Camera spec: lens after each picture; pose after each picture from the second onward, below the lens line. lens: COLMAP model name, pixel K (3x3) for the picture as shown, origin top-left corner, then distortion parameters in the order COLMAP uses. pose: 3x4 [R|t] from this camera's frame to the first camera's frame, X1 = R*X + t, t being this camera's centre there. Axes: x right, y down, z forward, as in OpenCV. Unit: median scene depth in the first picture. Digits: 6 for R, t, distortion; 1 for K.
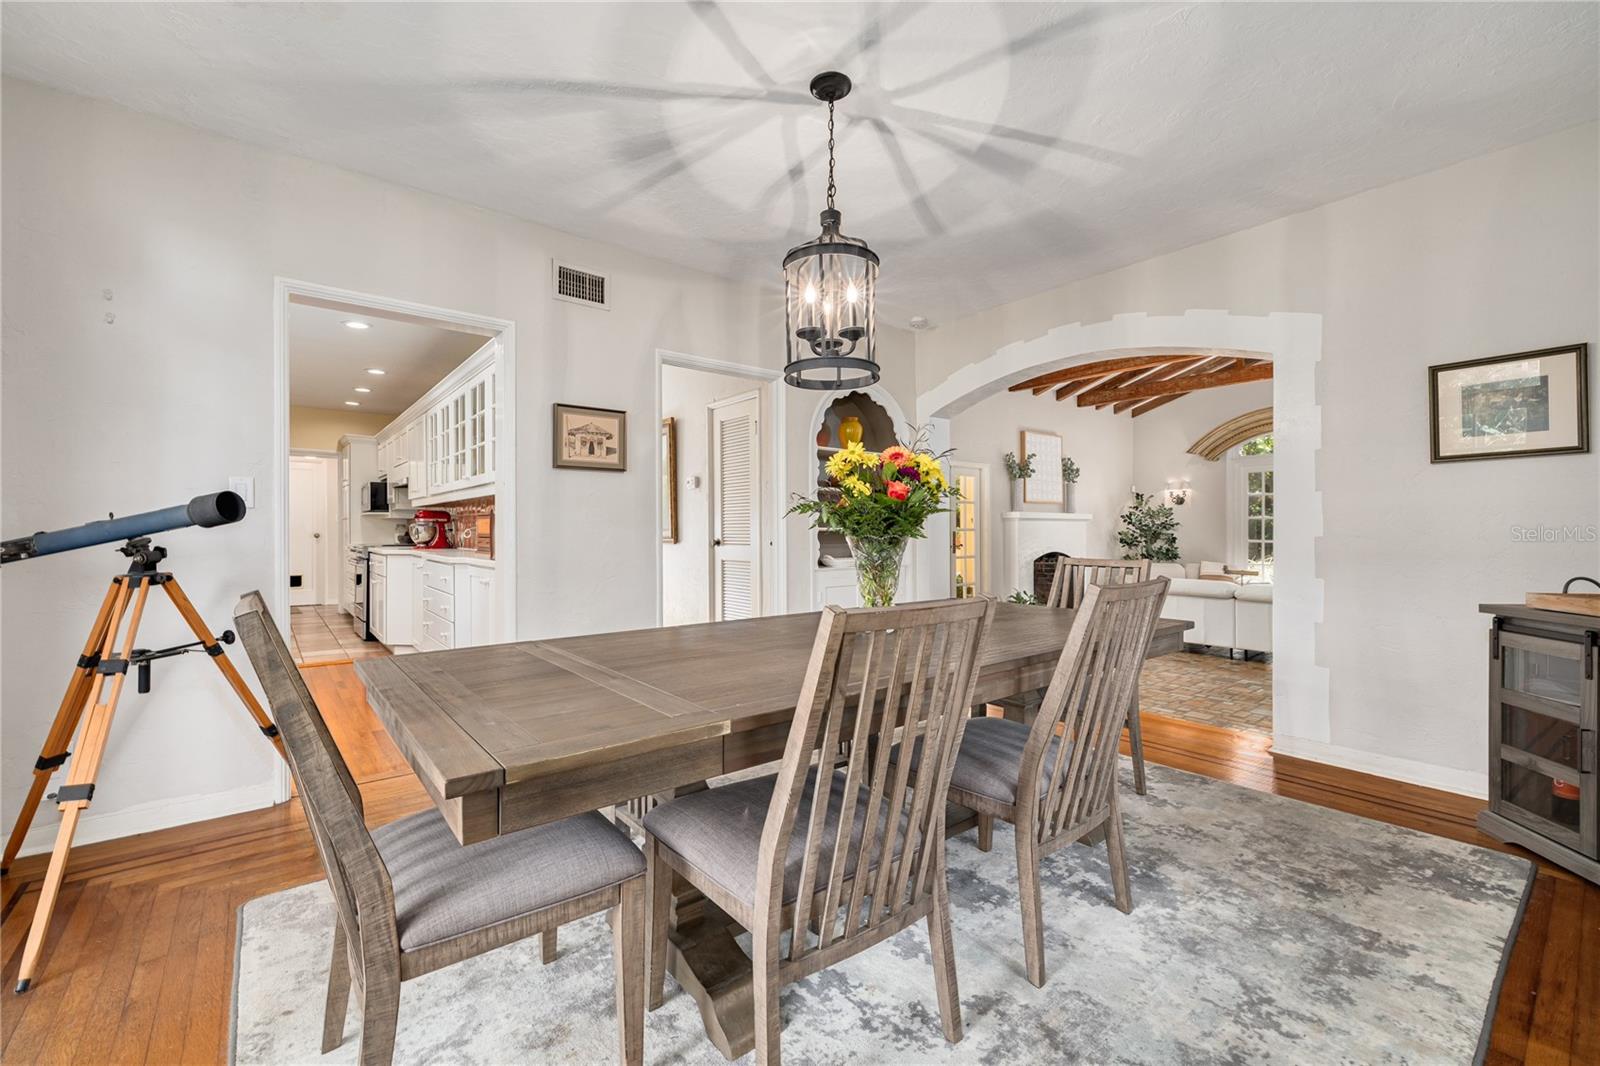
lens RADIAL K [[667.5, 0, 801.5], [0, 667.5, 528.3], [0, 0, 1]] dist [-0.000623, 0.000015]
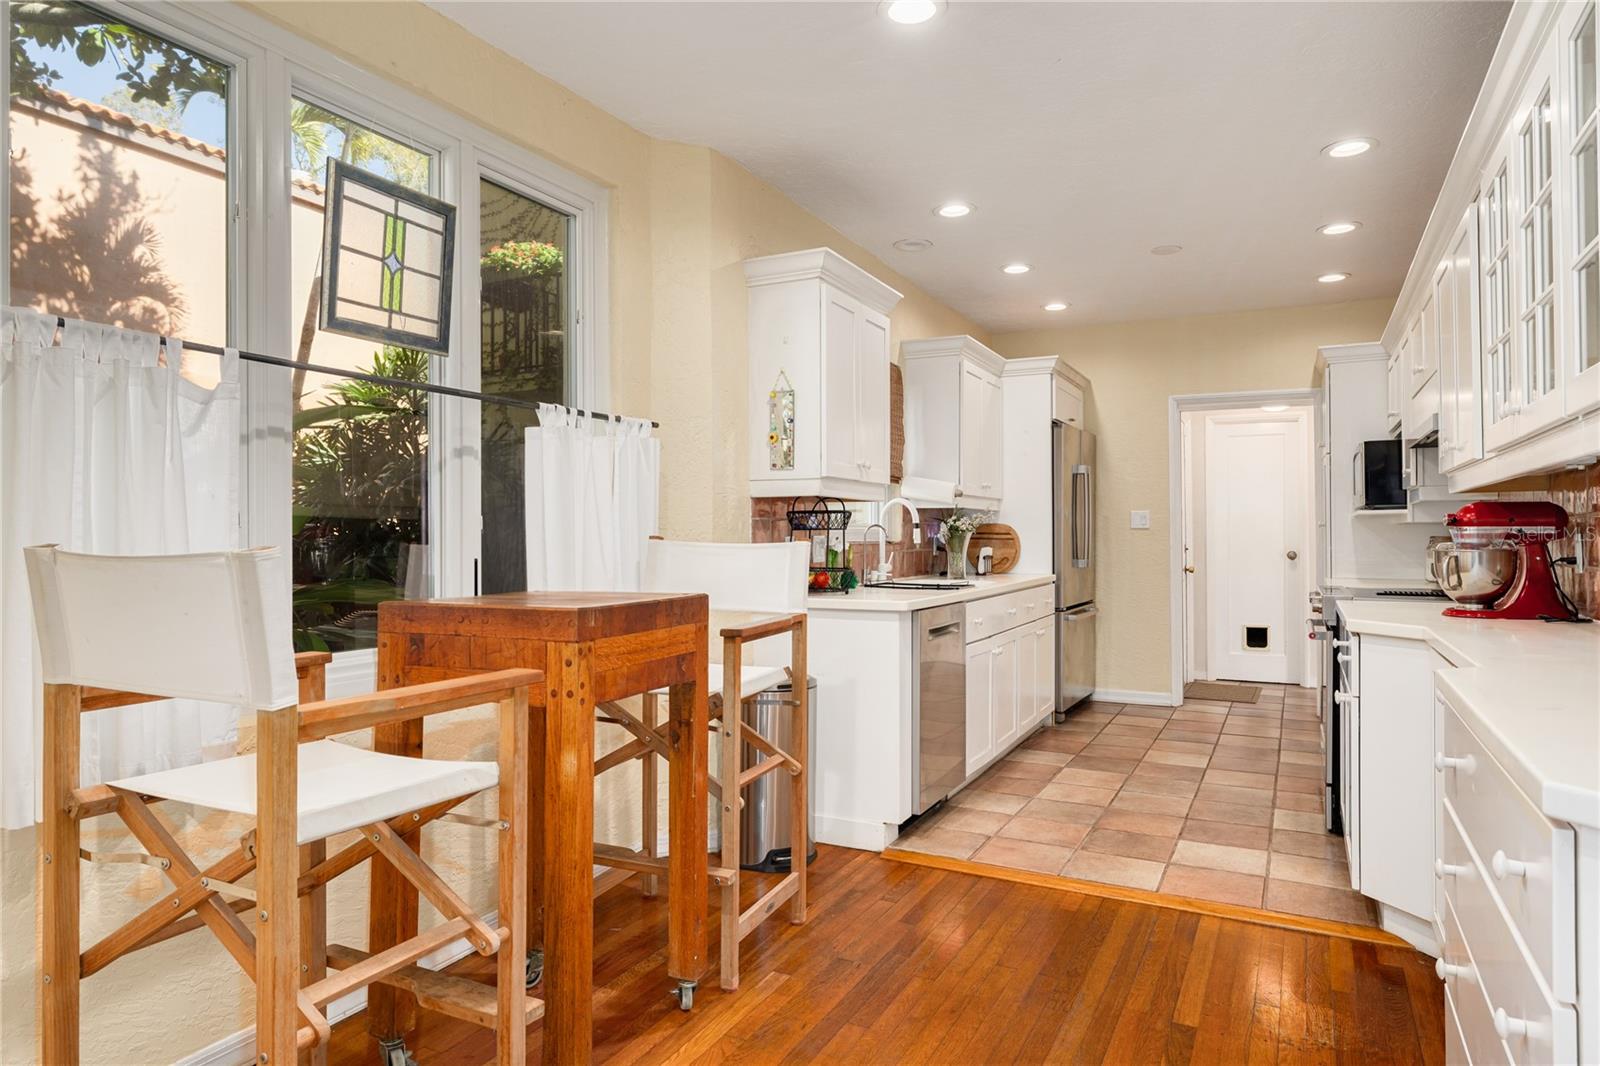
lens RADIAL K [[980.1, 0, 801.0], [0, 980.1, 530.0], [0, 0, 1]] dist [0.001455, 0.000553]
pose [[0.407361, -0.003922, -0.913259, -0.238565], [0.001662, 0.999992, -0.003553, -0.010626], [0.913266, -0.000070, 0.407364, 0.457484]]
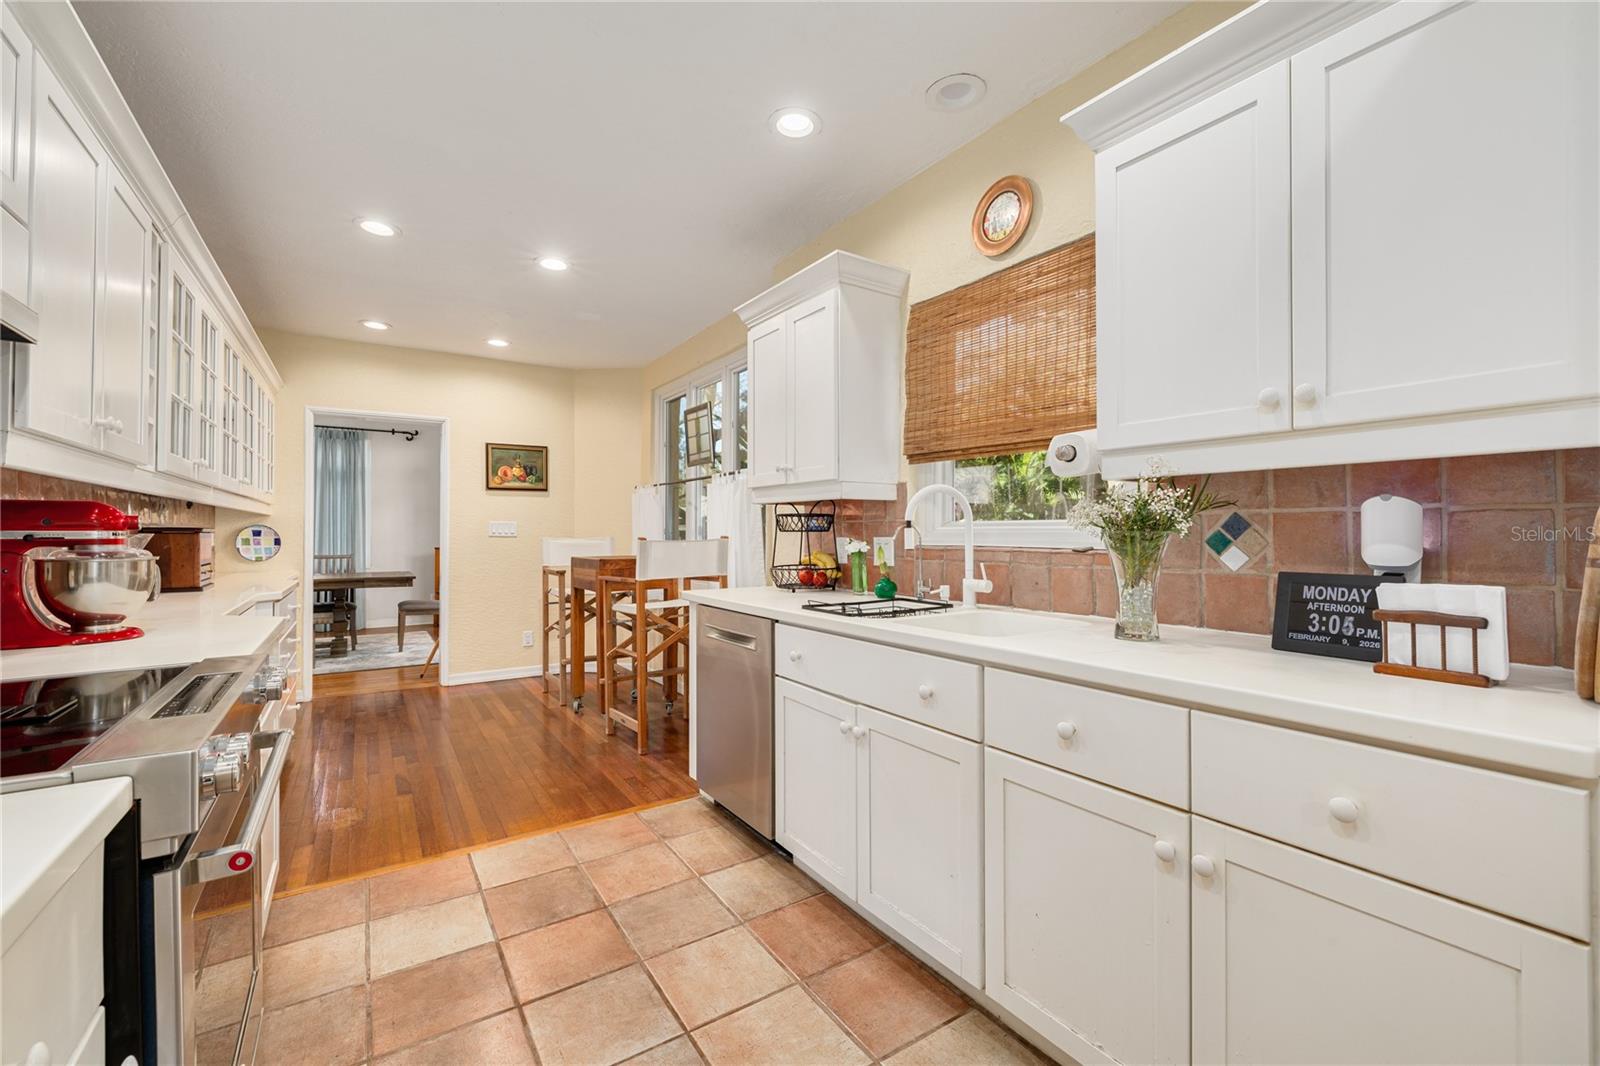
lens RADIAL K [[667.5, 0, 794.0], [0, 667.5, 532.5], [0, 0, 1]] dist [-0.000623, 0.000015]
pose [[-0.994424, 0.002253, 0.105429, -0.829565], [0.002153, 0.999997, -0.001069, -0.011778], [-0.105431, -0.000836, -0.994426, 1.165904]]
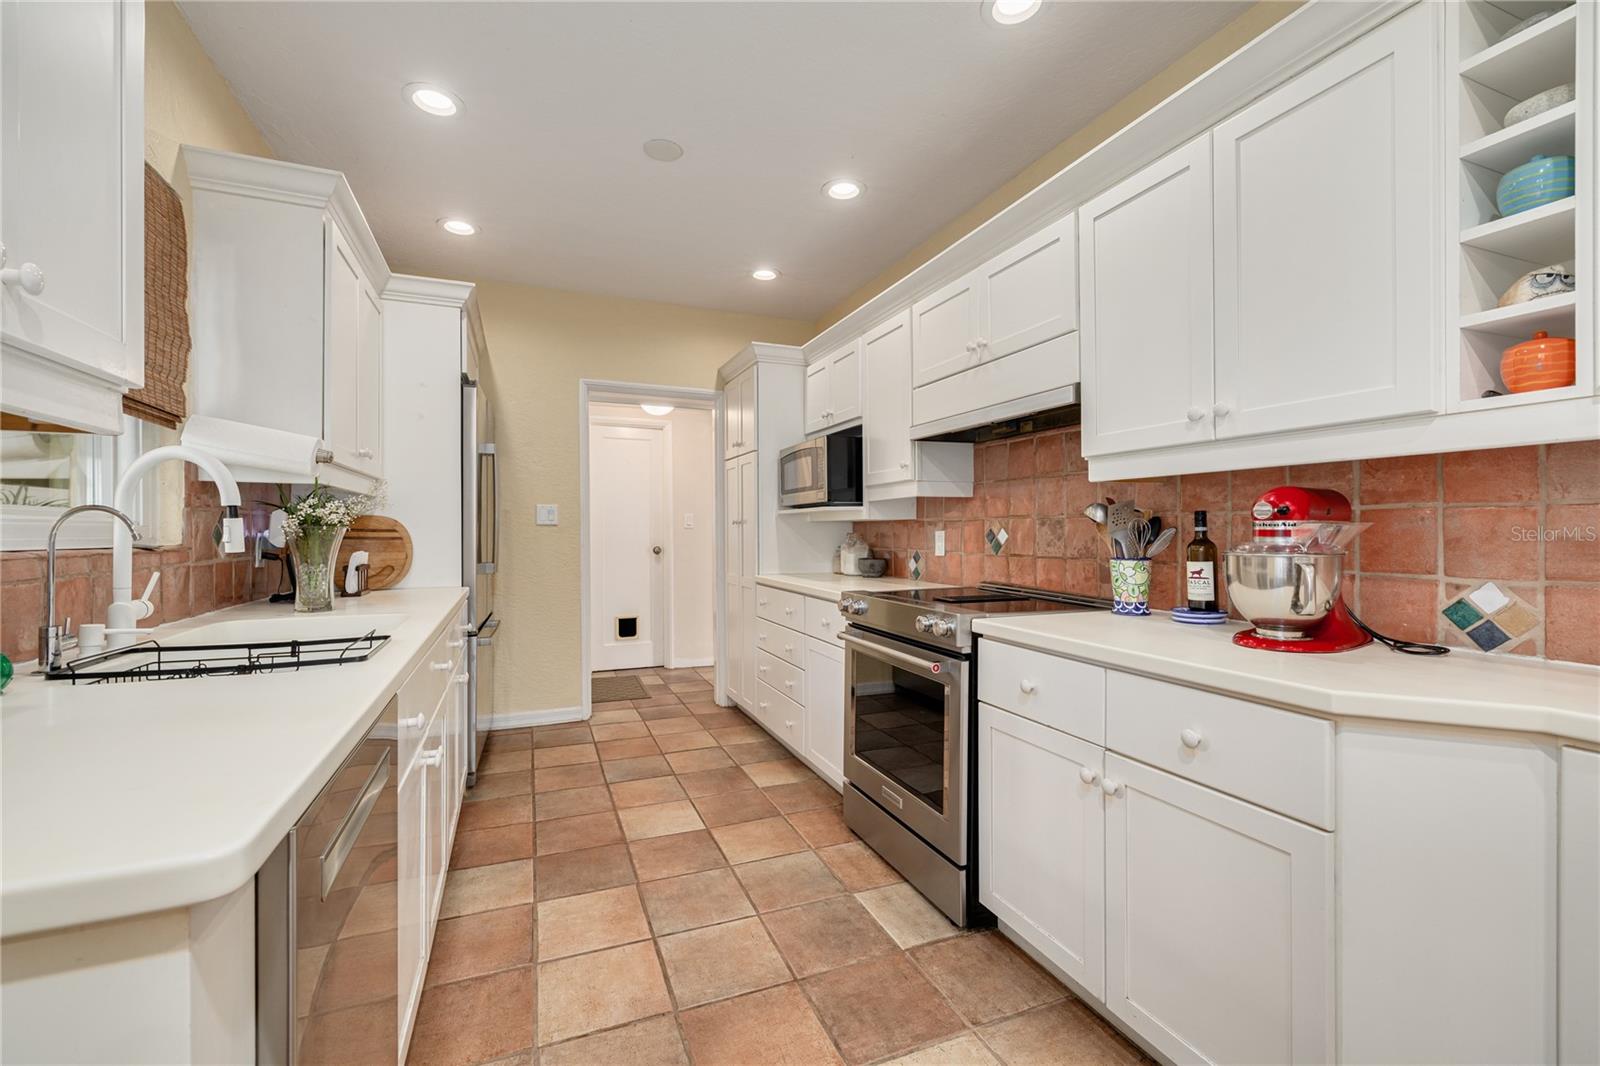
lens RADIAL K [[667.5, 0, 797.5], [0, 667.5, 533.4], [0, 0, 1]] dist [-0.000623, 0.000015]
pose [[0.955822, 0.001073, -0.293945, -0.621893], [0.000510, 0.999986, 0.005308, -0.010428], [0.293946, -0.005223, 0.955808, 0.675522]]
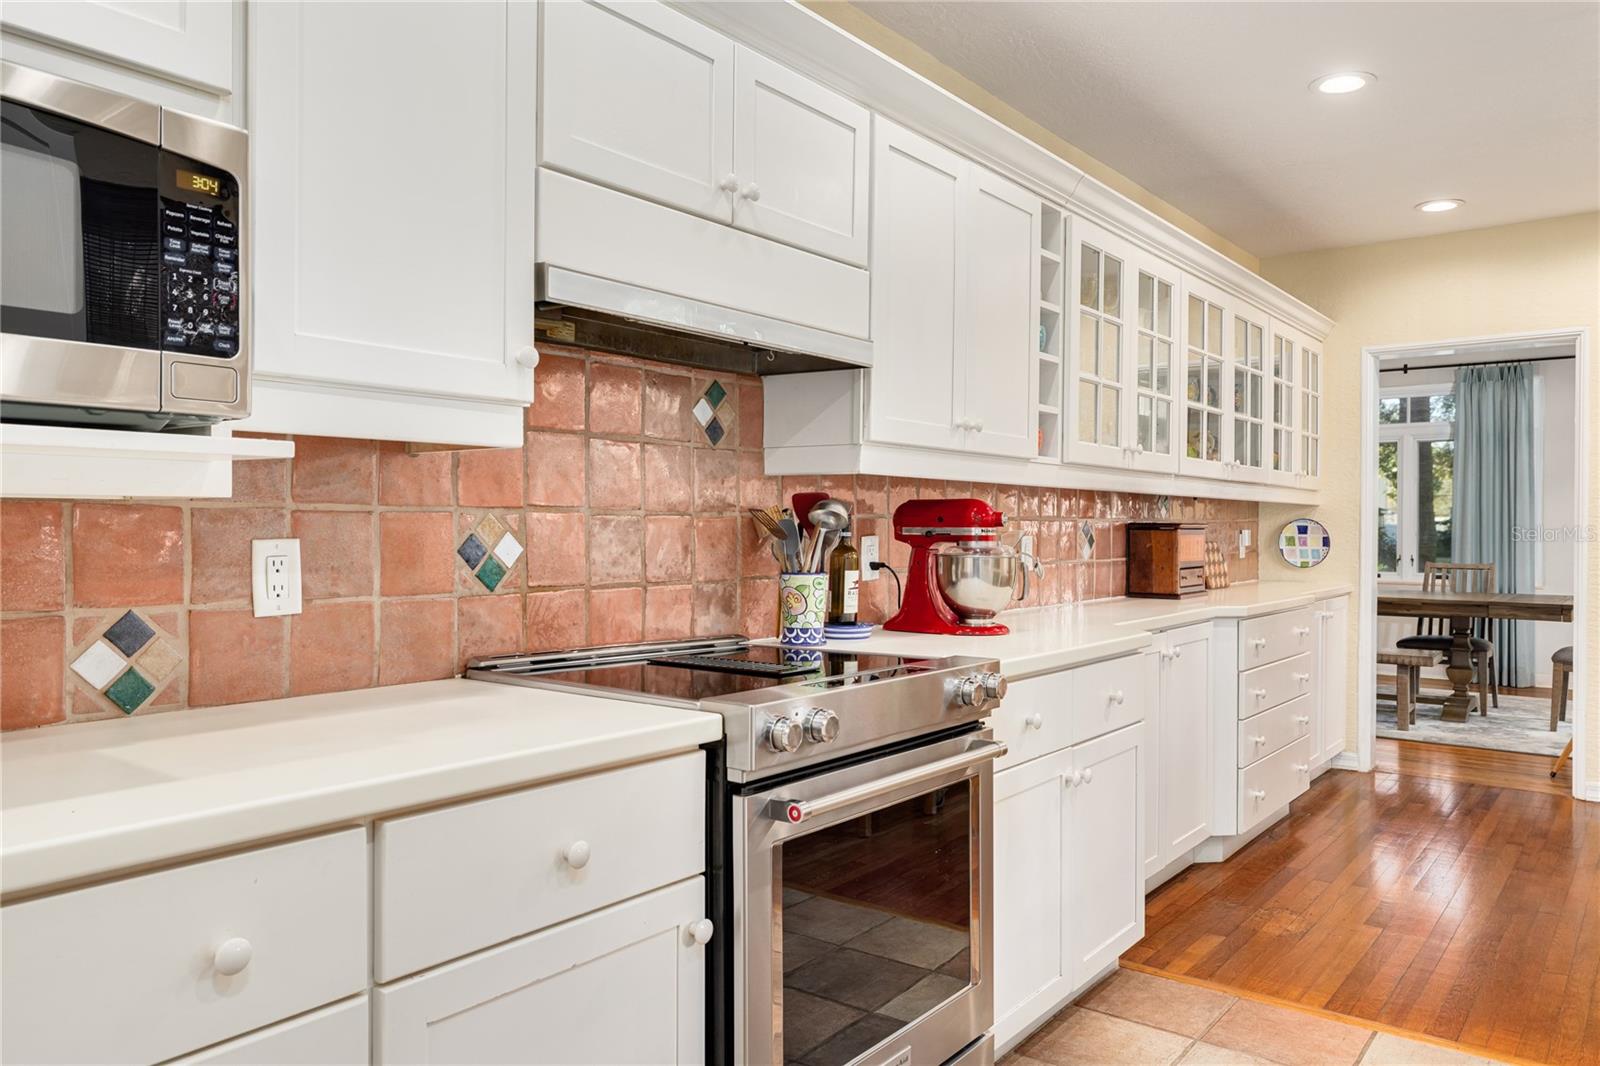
lens RADIAL K [[1119.2, 0, 799.9], [0, 1119.2, 530.7], [0, 0, 1]] dist [-0.004538, 0.006869]
pose [[-0.217793, -0.002209, 0.975992, -0.954186], [-0.002951, 0.999994, 0.001605, -0.012542], [-0.975990, -0.002530, -0.217799, 1.103341]]
